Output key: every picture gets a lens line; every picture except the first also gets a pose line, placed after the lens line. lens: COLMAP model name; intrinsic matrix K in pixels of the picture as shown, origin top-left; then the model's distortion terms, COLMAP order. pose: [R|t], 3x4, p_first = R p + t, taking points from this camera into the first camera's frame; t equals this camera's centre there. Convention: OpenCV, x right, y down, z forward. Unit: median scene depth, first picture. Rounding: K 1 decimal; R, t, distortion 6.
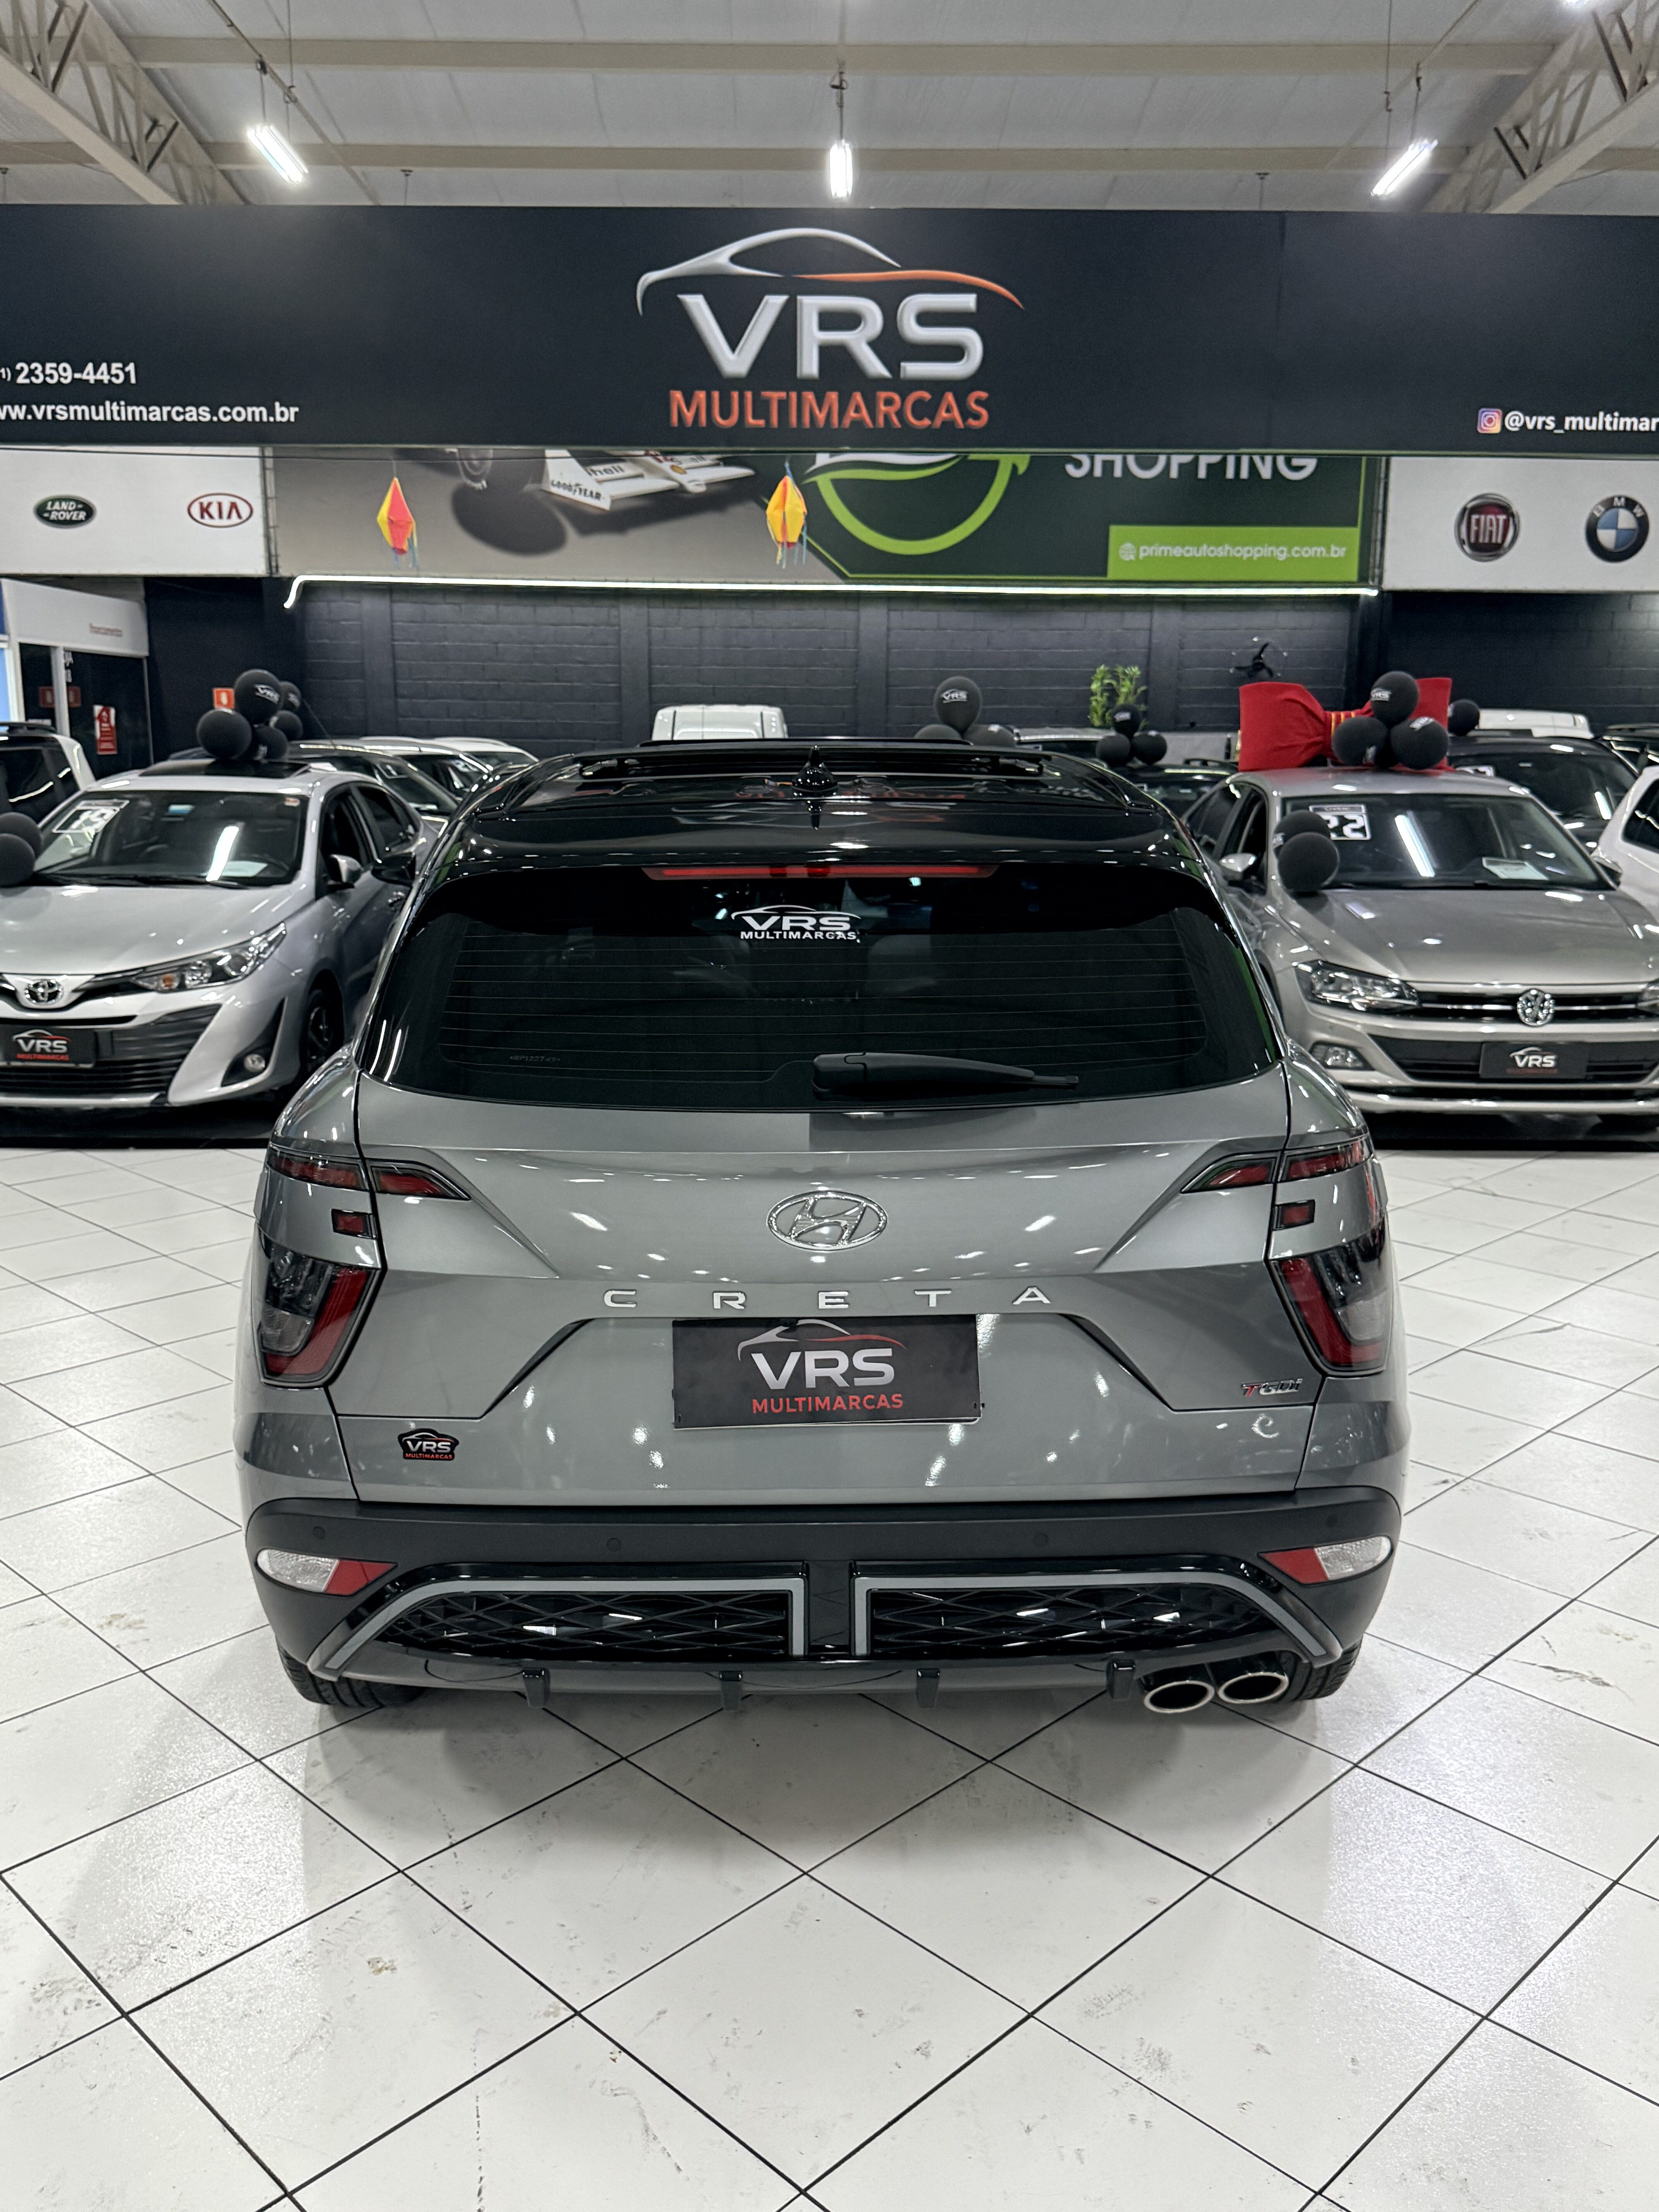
lens RADIAL K [[1838.9, 0, 813.7], [0, 1838.9, 1114.0], [0, 0, 1]] dist [0.030918, -0.046625]
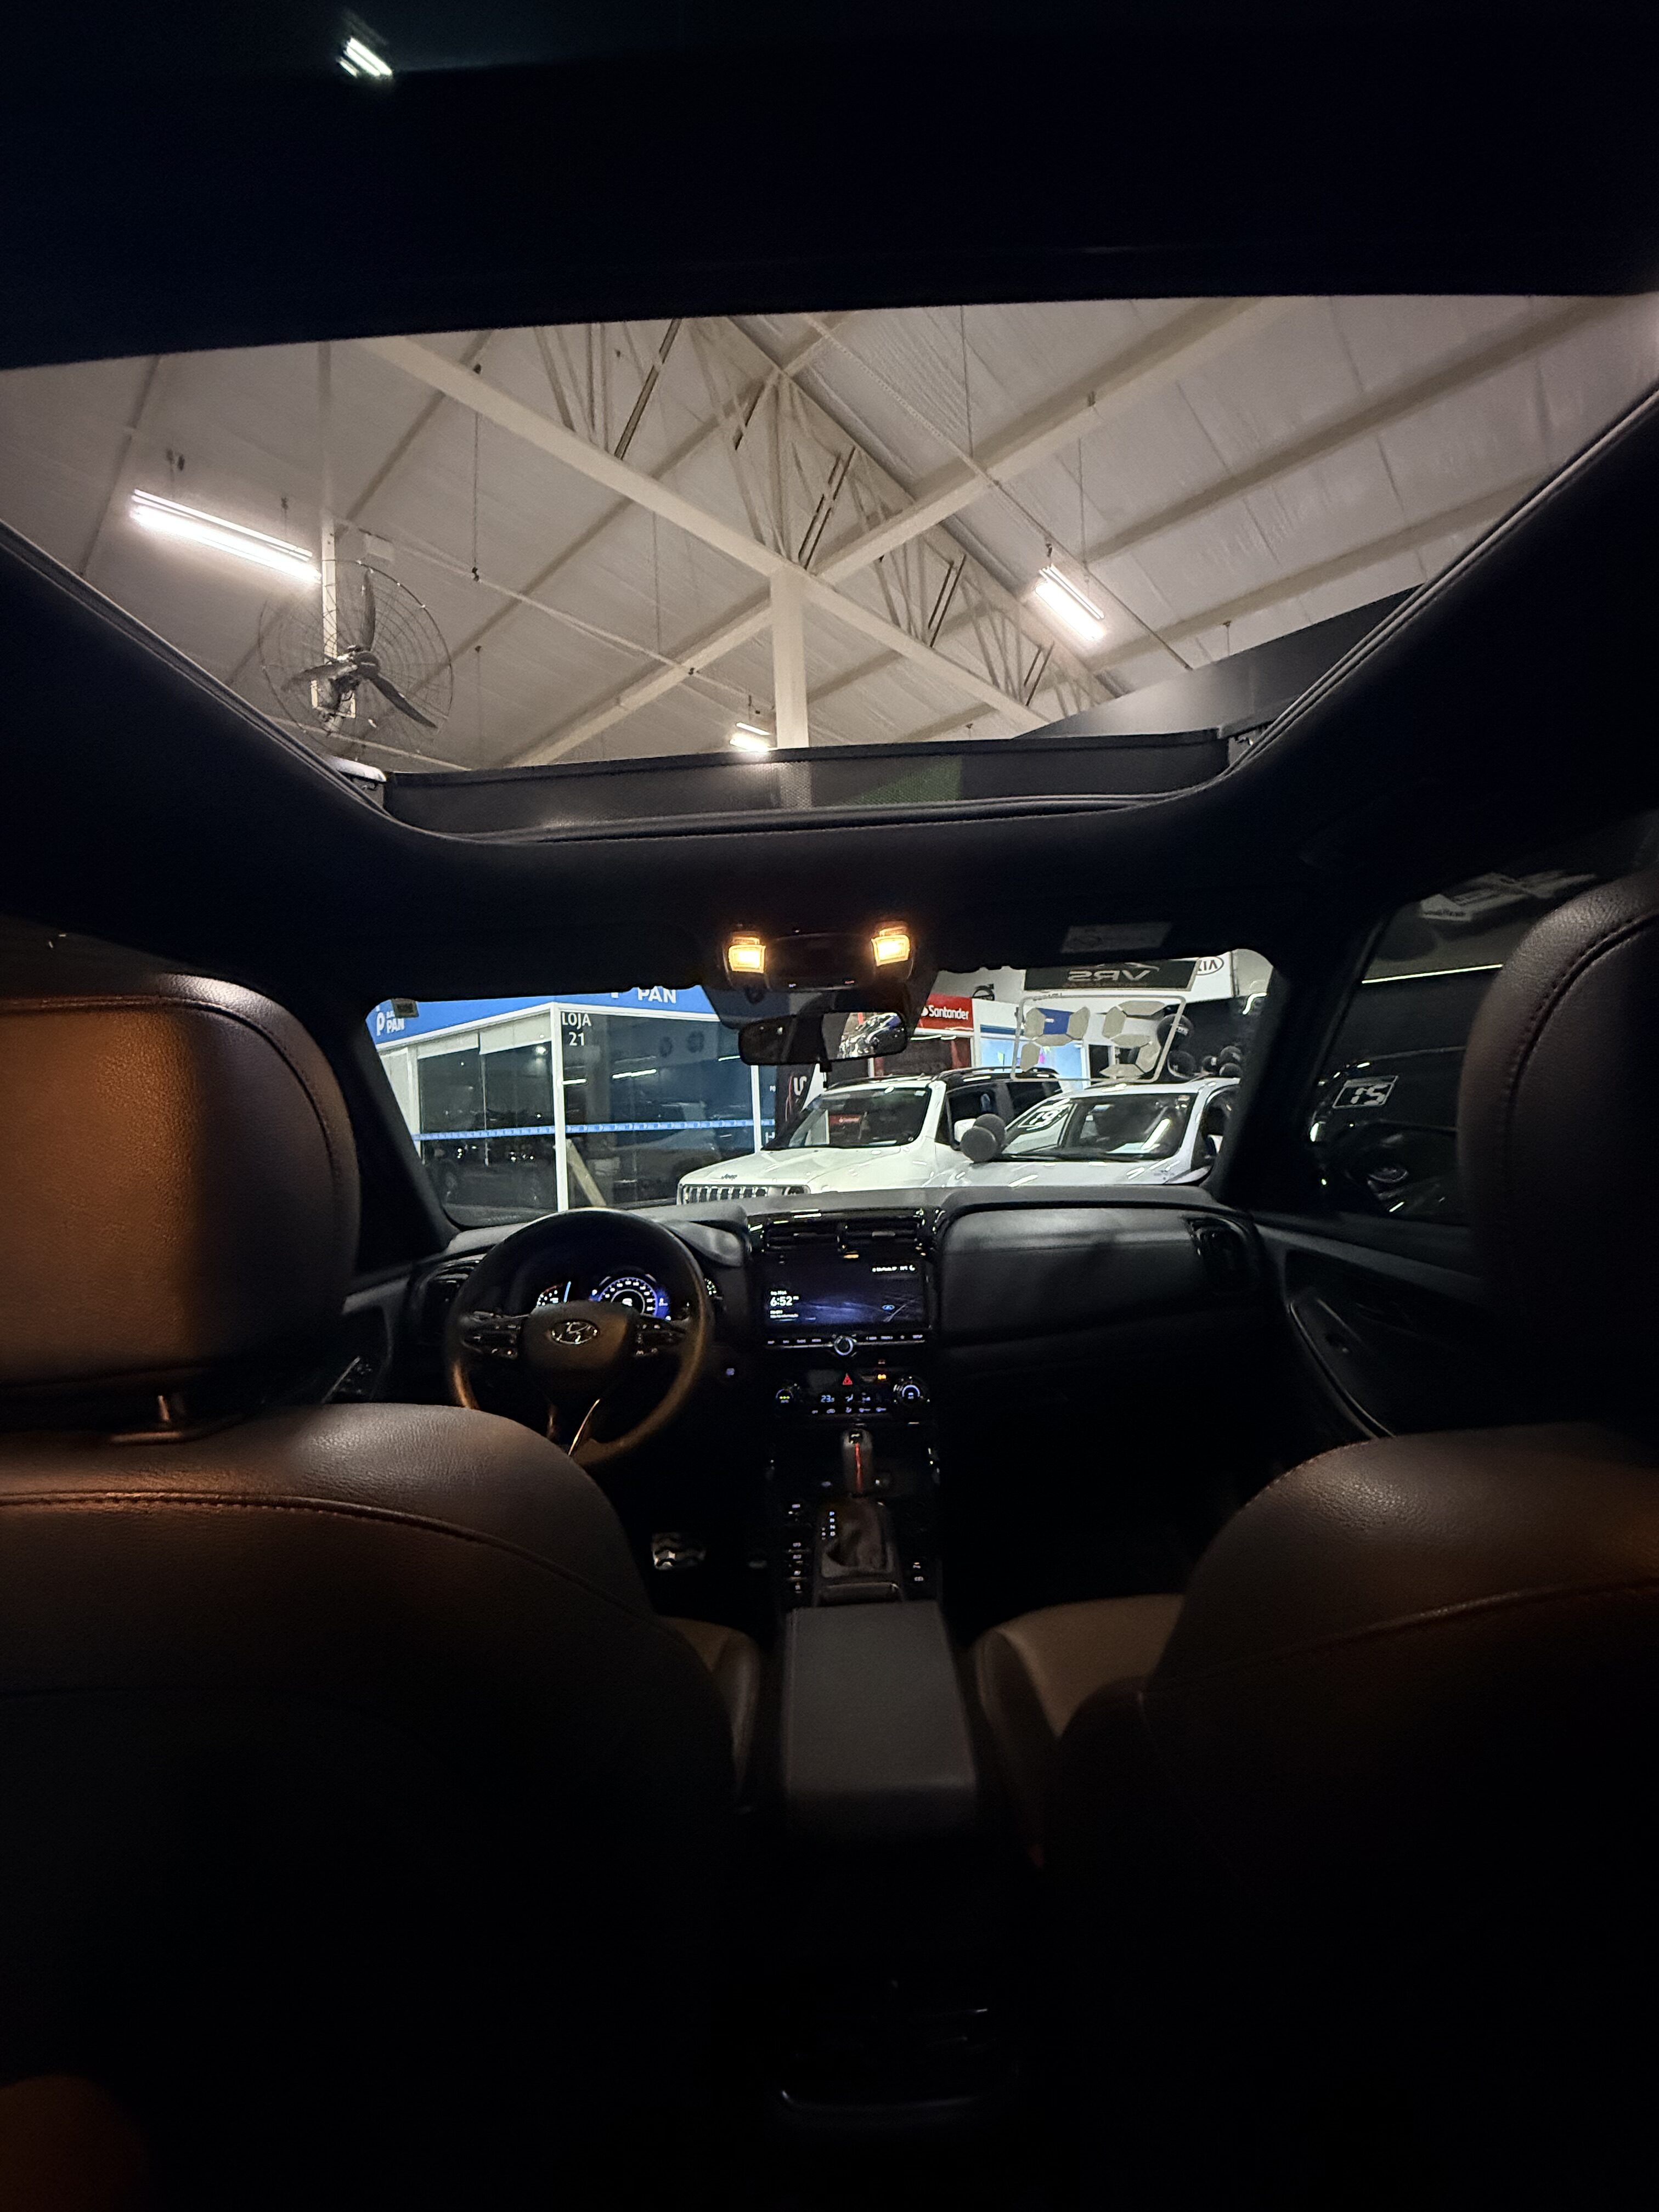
lens RADIAL K [[894.0, 0, 829.3], [0, 894.0, 1105.5], [0, 0, 1]] dist [-0.001176, -0.000062]
pose [[0.739096, -0.056981, -0.671186, -0.039086], [-0.082615, 0.981225, -0.174276, -0.029696], [0.668515, 0.184257, 0.720512, 0.346032]]
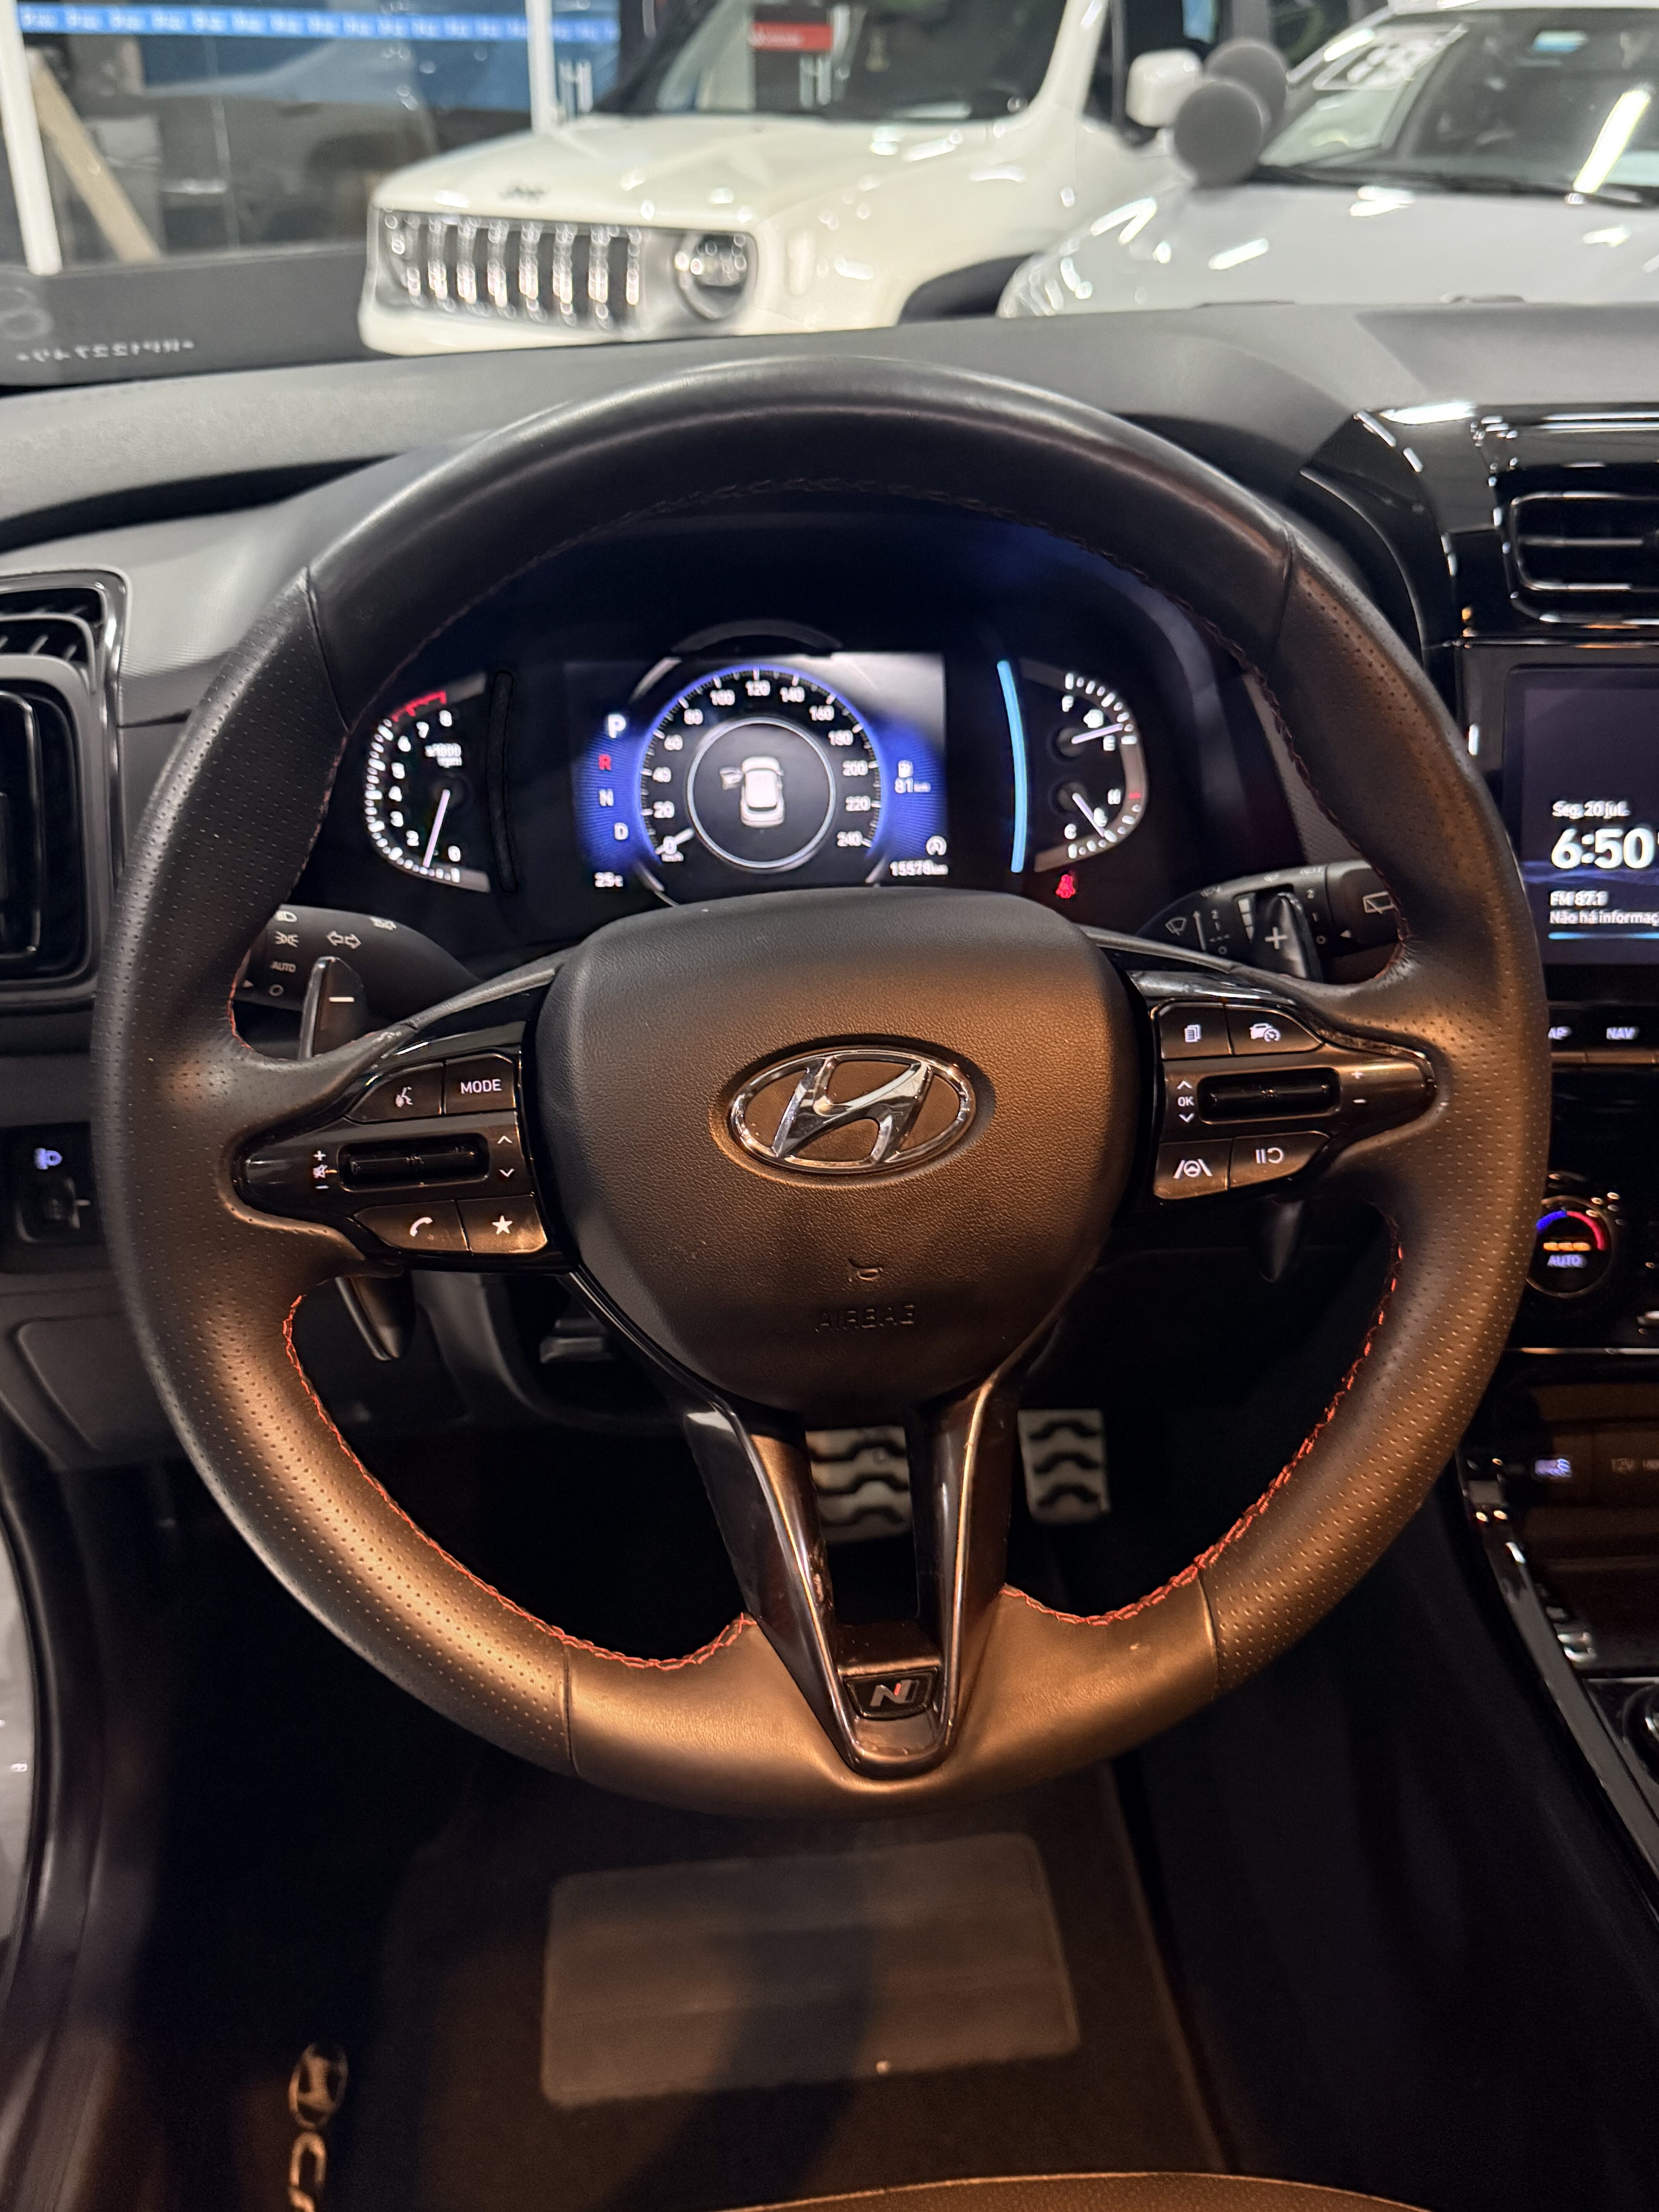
lens RADIAL K [[1875.7, 0, 818.8], [0, 1875.7, 1105.4], [0, 0, 1]] dist [0.008956, -0.004922]
pose [[0.801955, 0.286948, -0.523955, -0.134077], [-0.119376, 0.936369, 0.330094, -0.033541], [0.585335, -0.202173, 0.785181, 0.382811]]
